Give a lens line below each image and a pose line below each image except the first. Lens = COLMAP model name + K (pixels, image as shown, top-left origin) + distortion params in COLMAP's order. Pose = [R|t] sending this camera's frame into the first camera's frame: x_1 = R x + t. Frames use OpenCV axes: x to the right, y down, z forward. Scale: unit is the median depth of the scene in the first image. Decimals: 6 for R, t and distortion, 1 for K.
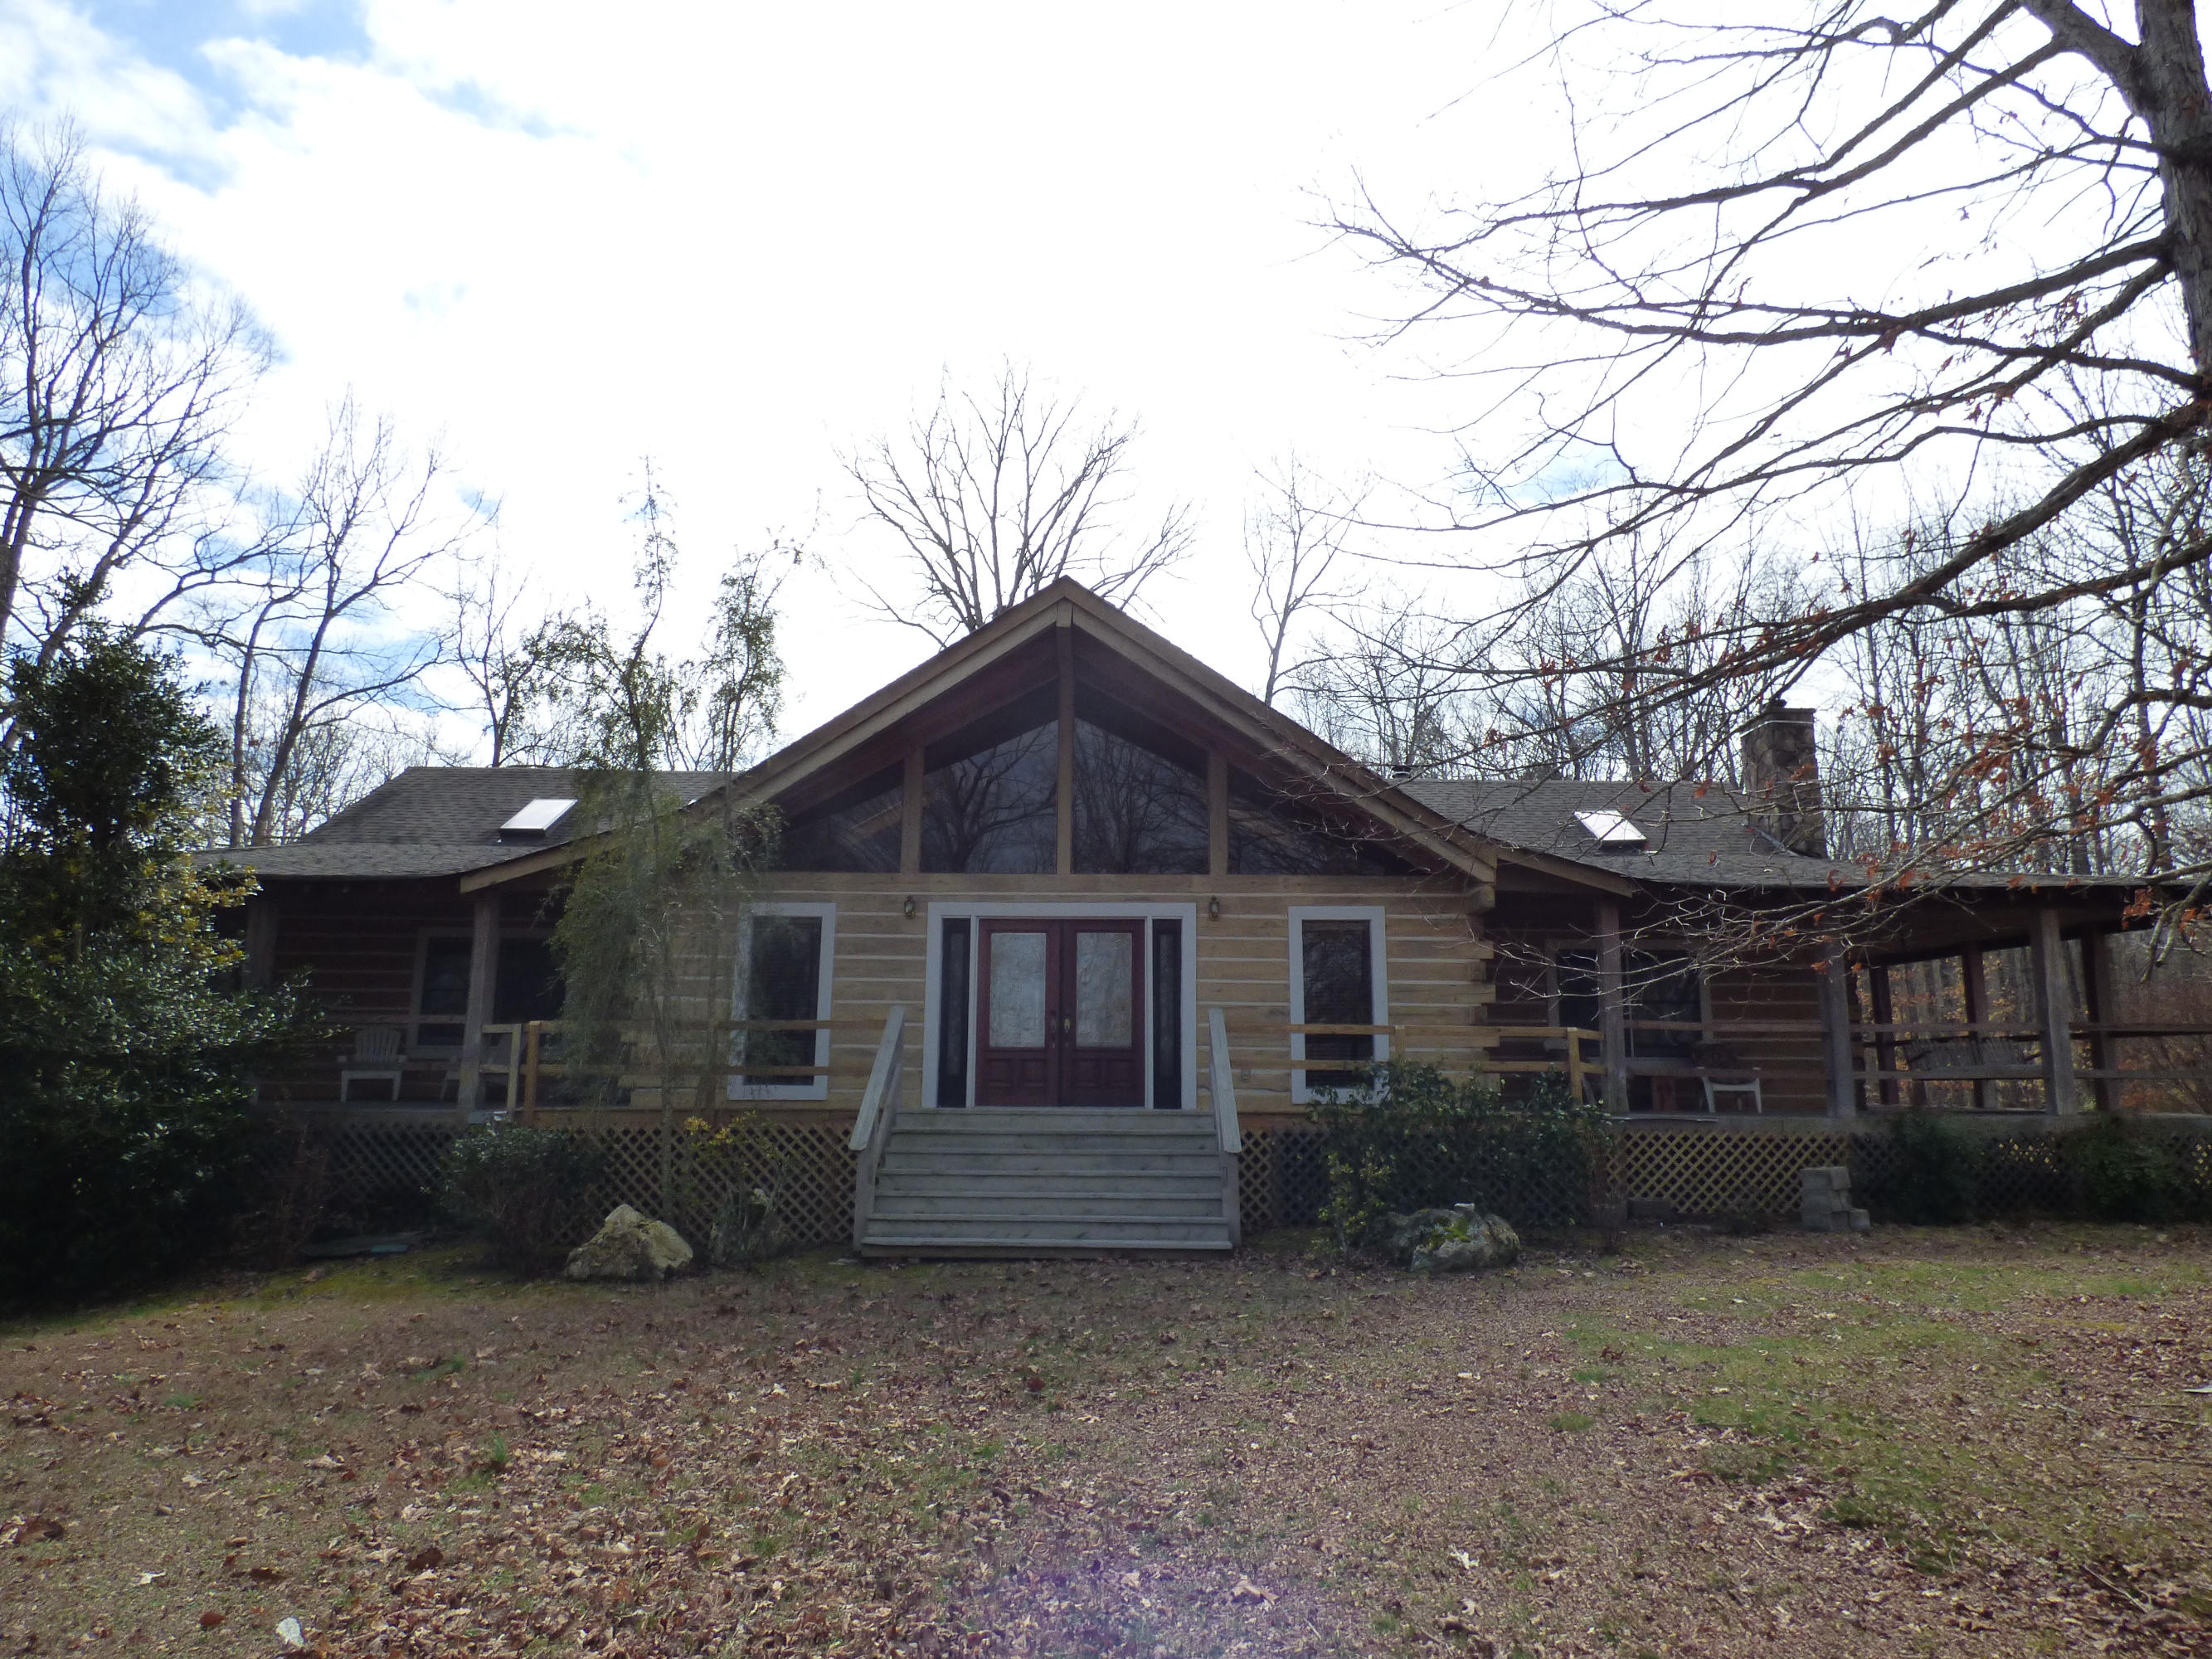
lens RADIAL K [[1354.1, 0, 1106.0], [0, 1354.1, 829.5], [0, 0, 1]] dist [-0.010867, -0.000062]
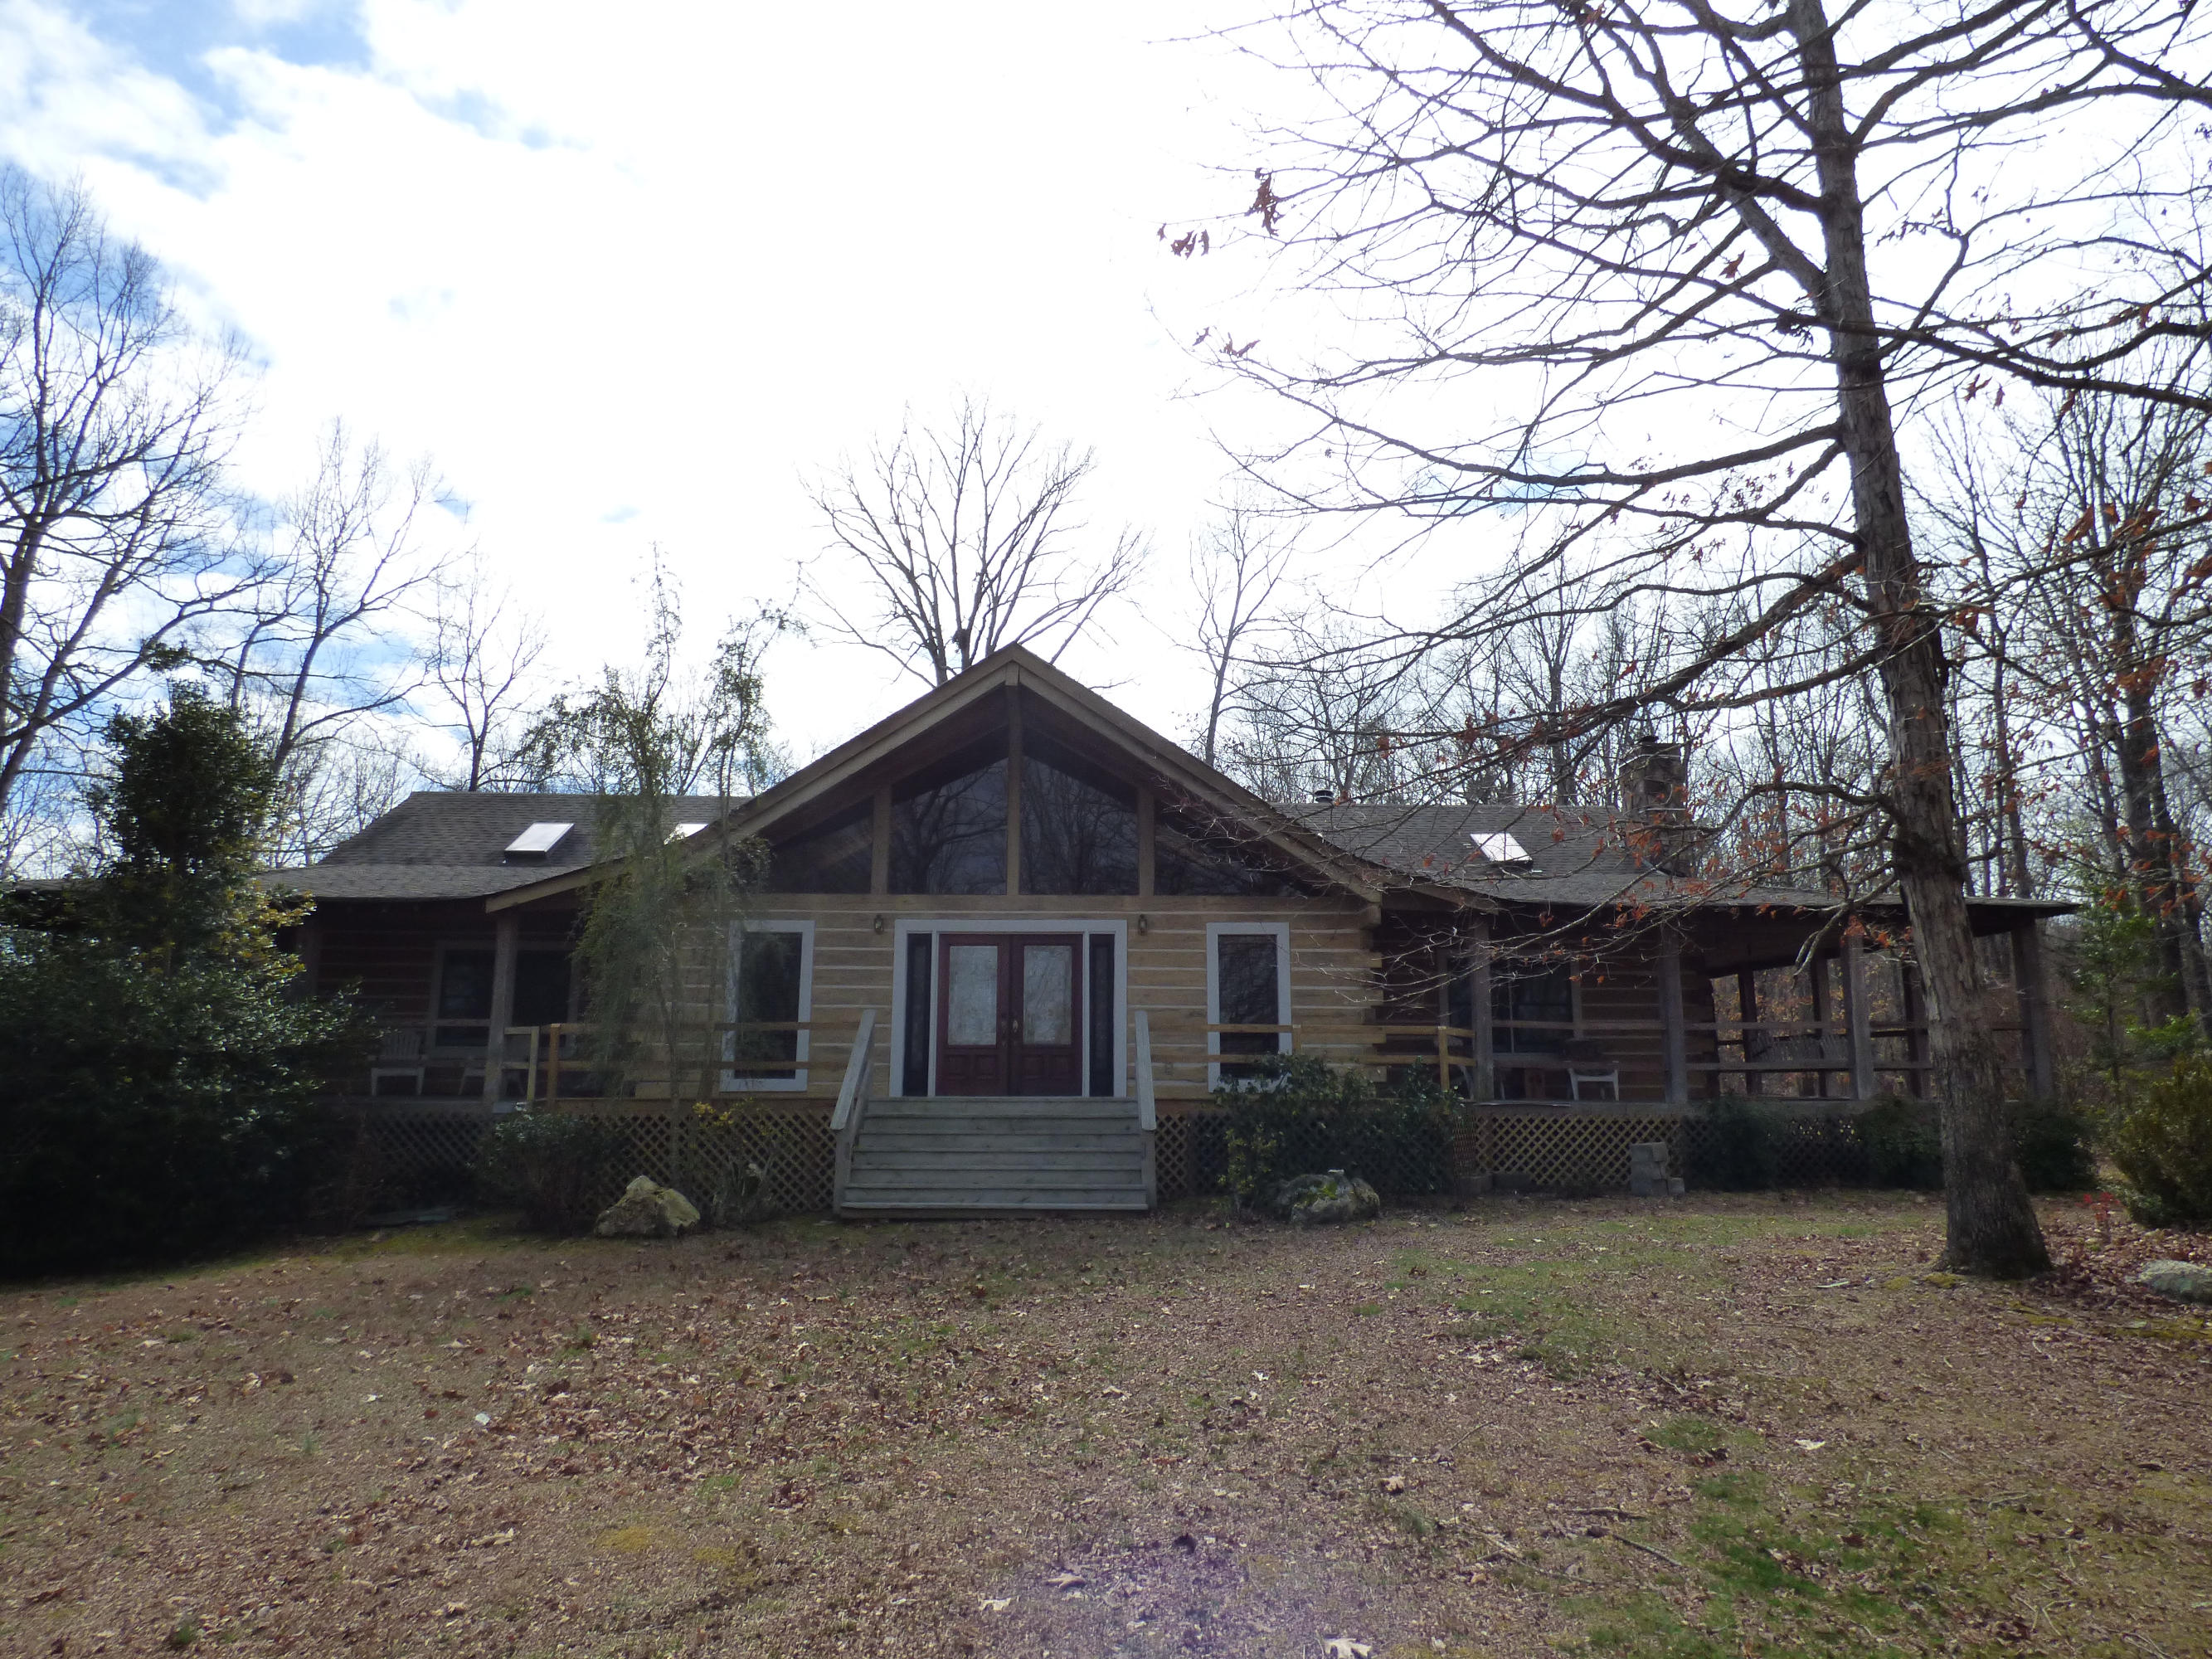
lens RADIAL K [[1413.3, 0, 1106.0], [0, 1413.3, 829.5], [0, 0, 1]] dist [-0.003948, -0.001284]
pose [[0.999735, 0.000188, 0.023008, 0.021788], [-0.000259, 0.999995, 0.003083, -0.027881], [-0.023007, -0.003088, 0.999731, -0.216198]]
